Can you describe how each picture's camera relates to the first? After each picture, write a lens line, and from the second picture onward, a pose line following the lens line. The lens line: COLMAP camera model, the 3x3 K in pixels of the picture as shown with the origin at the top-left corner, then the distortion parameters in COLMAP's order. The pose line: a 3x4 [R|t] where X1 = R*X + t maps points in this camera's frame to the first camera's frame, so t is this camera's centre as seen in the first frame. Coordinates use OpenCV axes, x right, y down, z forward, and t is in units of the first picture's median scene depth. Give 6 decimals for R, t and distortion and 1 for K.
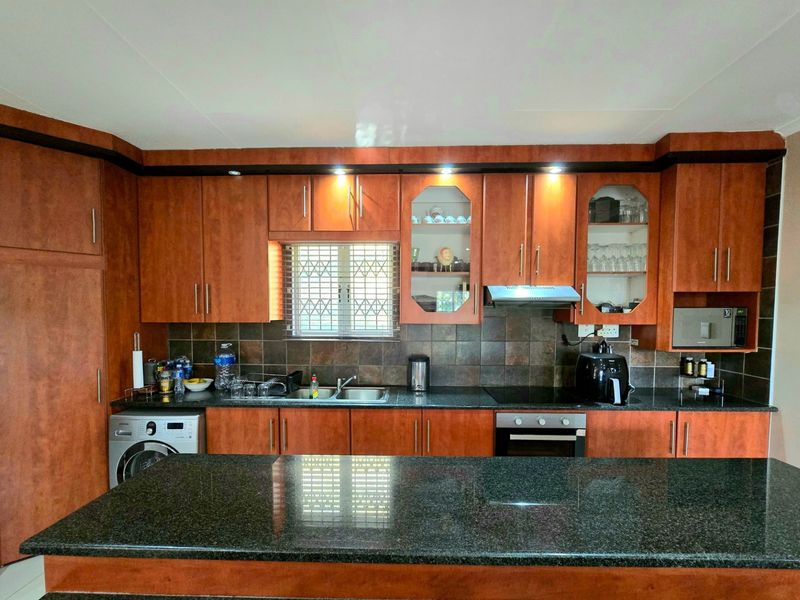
lens RADIAL K [[368.0, 0, 399.3], [0, 368.0, 333.7], [0, 0, 1]] dist [-0.003080, -0.000480]
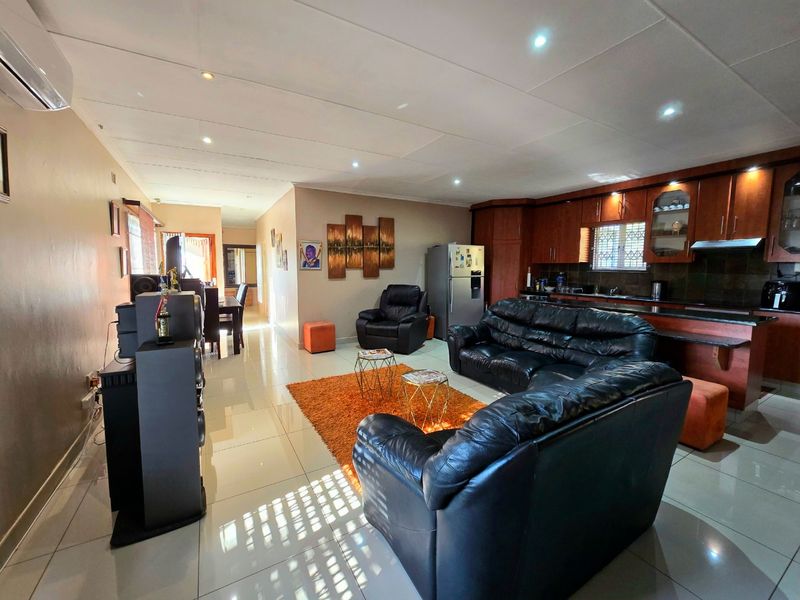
lens RADIAL K [[330.0, 0, 400.0], [0, 330.0, 300.0], [0, 0, 1]] dist [-0.001625, 0.000328]
pose [[0.539285, 0.082602, -0.838063, 0.842738], [-0.046304, 0.996581, 0.068430, 0.118190], [0.840850, 0.001903, 0.541266, -1.136941]]
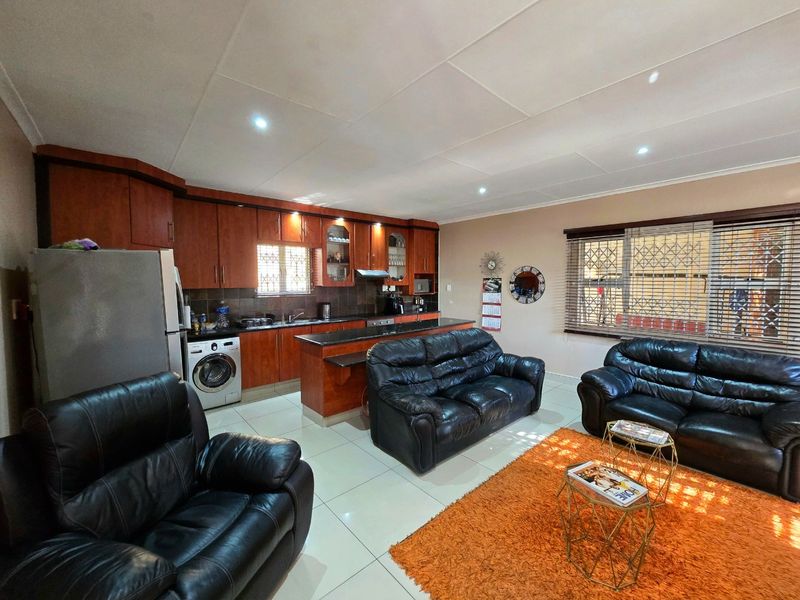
lens RADIAL K [[330.0, 0, 400.0], [0, 330.0, 300.0], [0, 0, 1]] dist [-0.001625, 0.000328]
pose [[0.732850, -0.045801, 0.678847, -0.998500], [0.045266, 0.998803, 0.018522, 0.035819], [-0.678883, 0.017155, 0.734046, -0.734684]]
